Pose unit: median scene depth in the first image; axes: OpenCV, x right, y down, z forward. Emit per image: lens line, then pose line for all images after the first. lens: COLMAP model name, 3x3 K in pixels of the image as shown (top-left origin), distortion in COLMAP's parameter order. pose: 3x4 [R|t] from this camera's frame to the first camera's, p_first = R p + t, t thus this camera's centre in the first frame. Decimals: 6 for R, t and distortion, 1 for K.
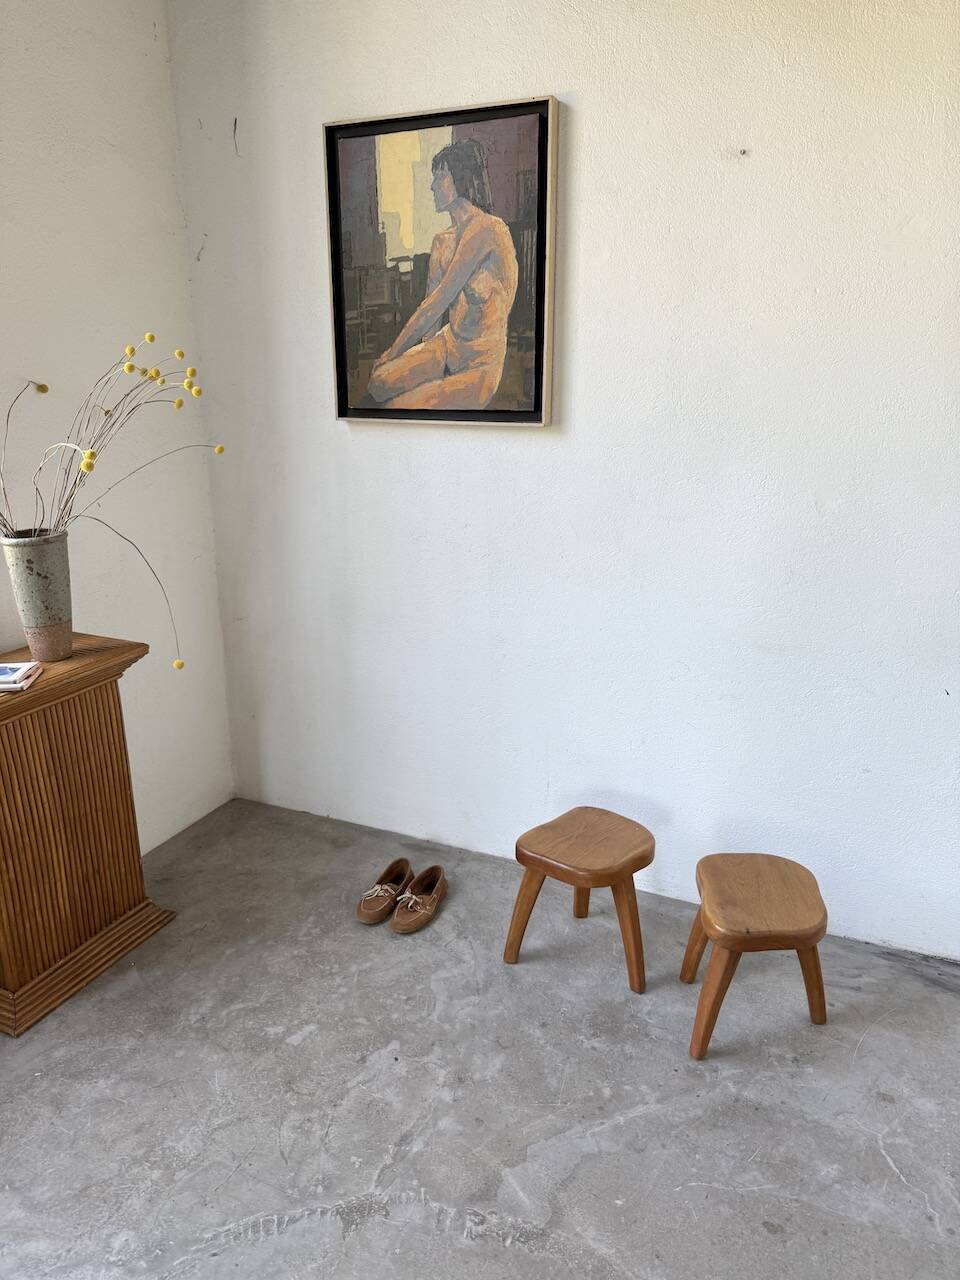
lens RADIAL K [[921.9, 0, 465.1], [0, 921.9, 629.4], [0, 0, 1]] dist [-0.014426, -0.001728]
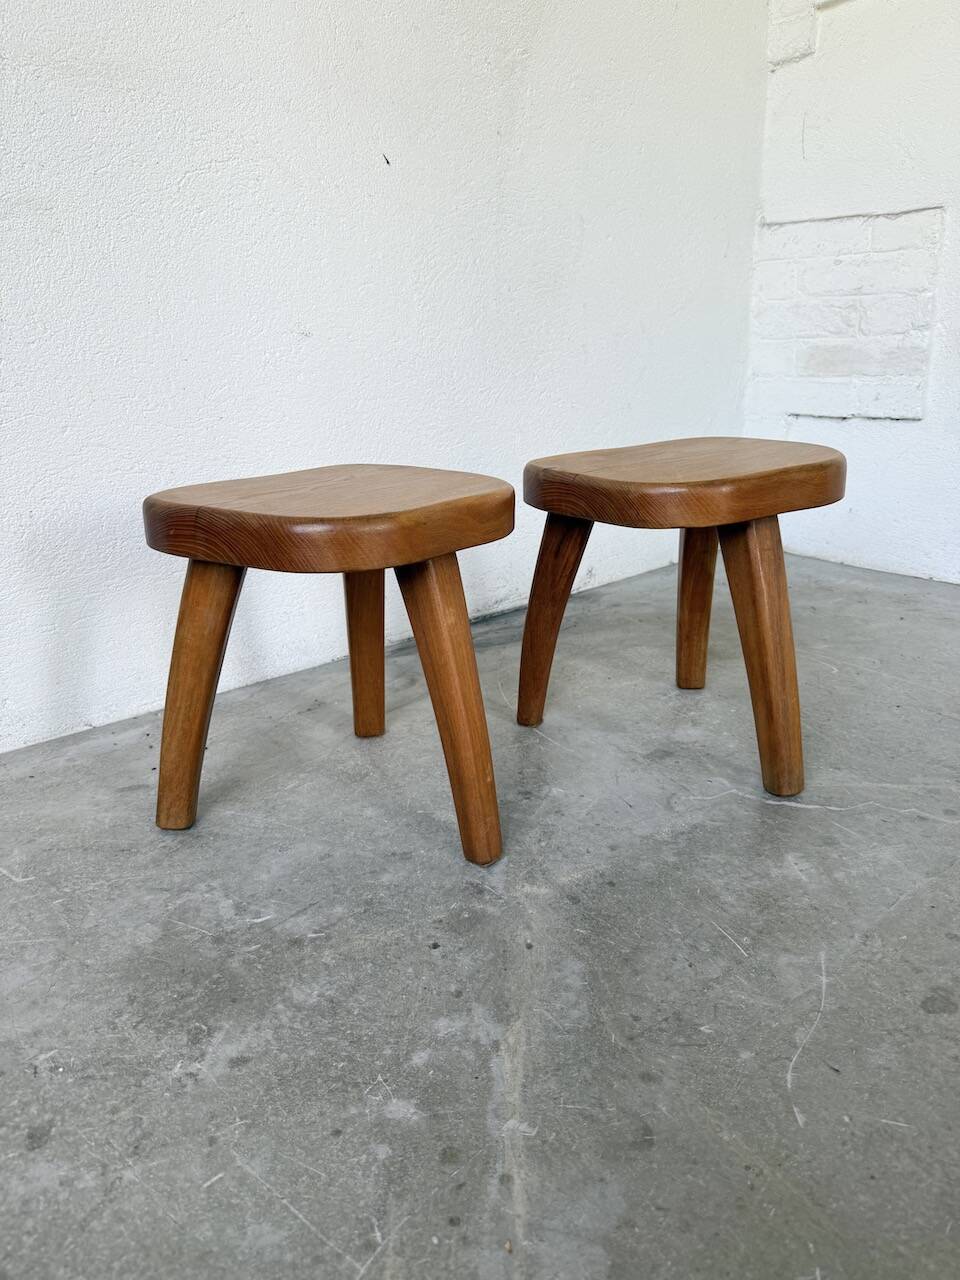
lens RADIAL K [[924.2, 0, 479.8], [0, 924.2, 627.0], [0, 0, 1]] dist [-0.000631, -0.018562]
pose [[0.419069, -0.281555, 0.863197, -0.058197], [0.279244, 0.944592, 0.172535, 0.299921], [-0.863947, 0.168738, 0.474471, 0.795605]]
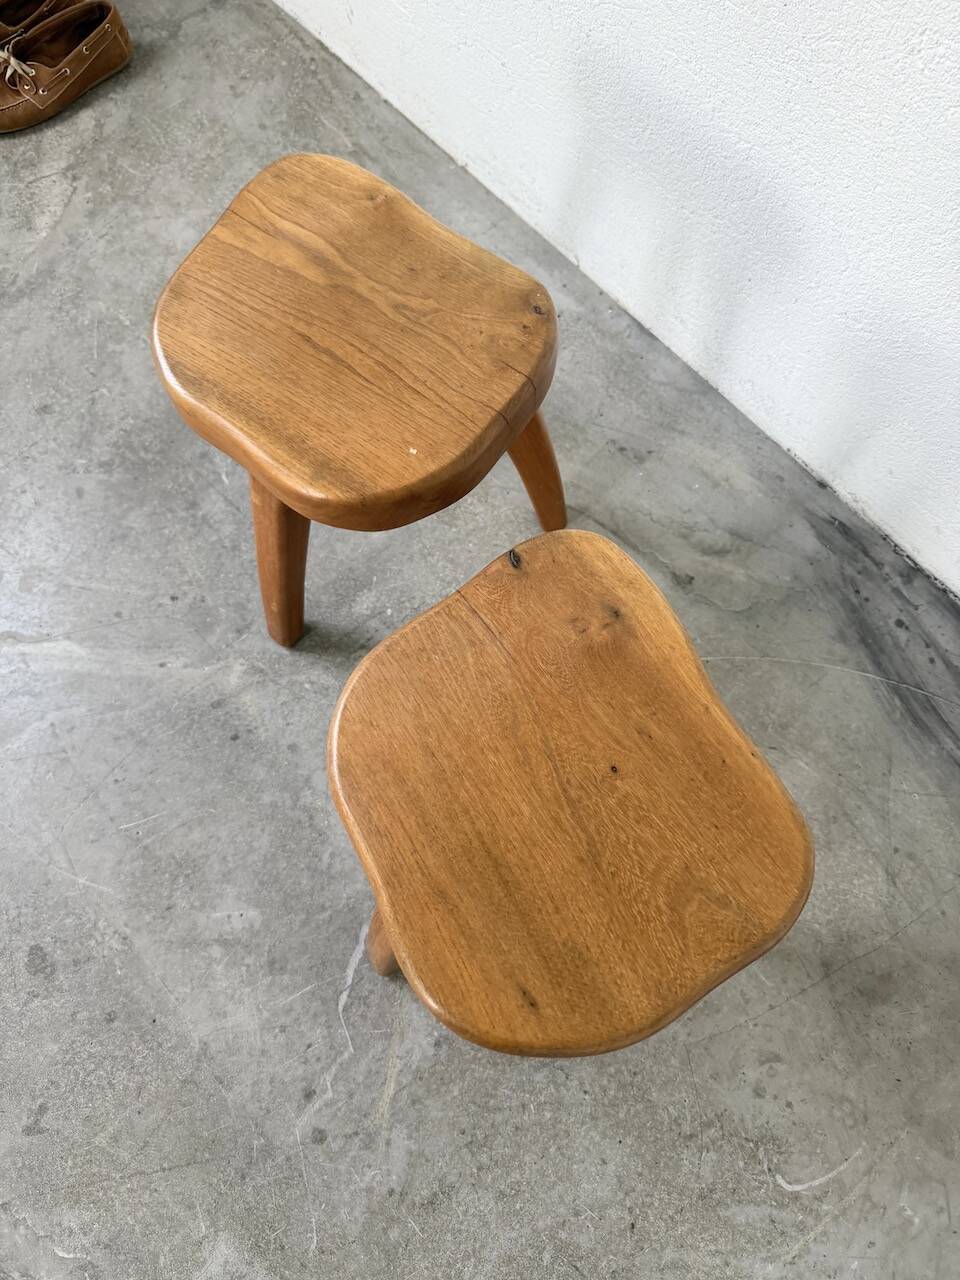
lens RADIAL K [[924.2, 0, 475.1], [0, 924.2, 644.5], [0, 0, 1]] dist [-0.000631, -0.018562]
pose [[0.901188, 0.401037, -0.164409, 0.485034], [-0.116047, 0.588726, 0.799959, 0.068747], [0.417605, -0.701834, 0.577092, 0.773113]]
